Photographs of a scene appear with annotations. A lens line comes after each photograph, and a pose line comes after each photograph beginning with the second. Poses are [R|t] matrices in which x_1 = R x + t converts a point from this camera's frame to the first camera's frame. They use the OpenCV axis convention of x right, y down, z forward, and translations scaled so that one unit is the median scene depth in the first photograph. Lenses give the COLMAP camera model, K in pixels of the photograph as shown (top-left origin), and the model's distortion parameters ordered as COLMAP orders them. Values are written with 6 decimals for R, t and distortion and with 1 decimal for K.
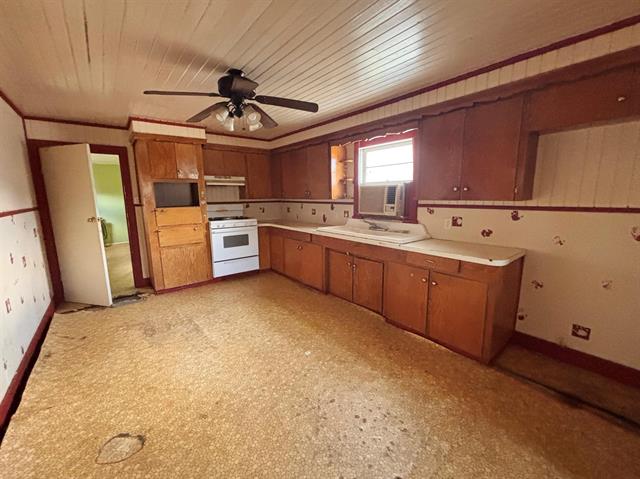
lens RADIAL K [[268.3, 0, 324.9], [0, 268.3, 239.3], [0, 0, 1]] dist [0.002020, 0.000819]
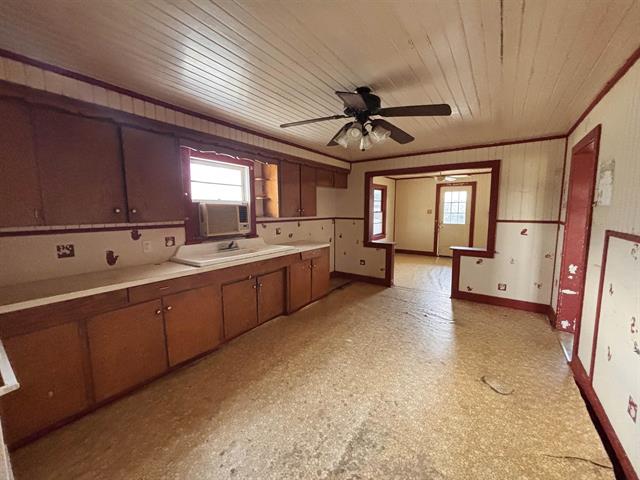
lens RADIAL K [[255.6, 0, 320.0], [0, 255.6, 240.0], [0, 0, 1]] dist [0.001491, 0.000226]
pose [[-0.266231, -0.097095, 0.959007, -0.810083], [0.165281, 0.975580, 0.144657, -0.159452], [-0.949633, 0.197017, -0.243682, 0.967134]]
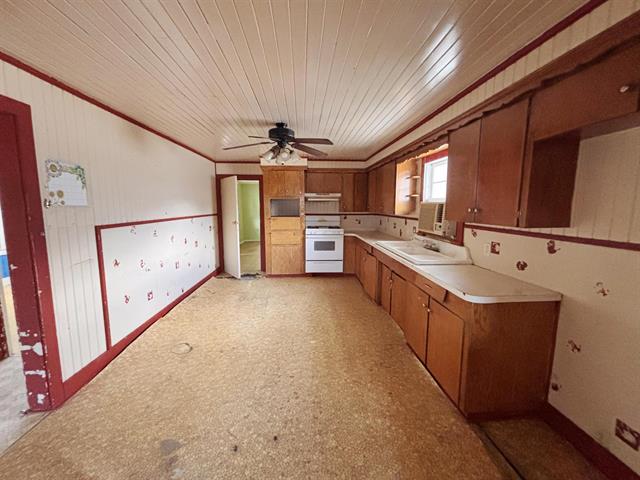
lens RADIAL K [[262.4, 0, 320.0], [0, 262.4, 240.0], [0, 0, 1]] dist [0.001938, -0.000115]
pose [[0.813113, 0.090688, -0.574997, 0.438864], [-0.108892, 0.994050, 0.002795, -0.028569], [0.571830, 0.060340, 0.818150, 0.018905]]
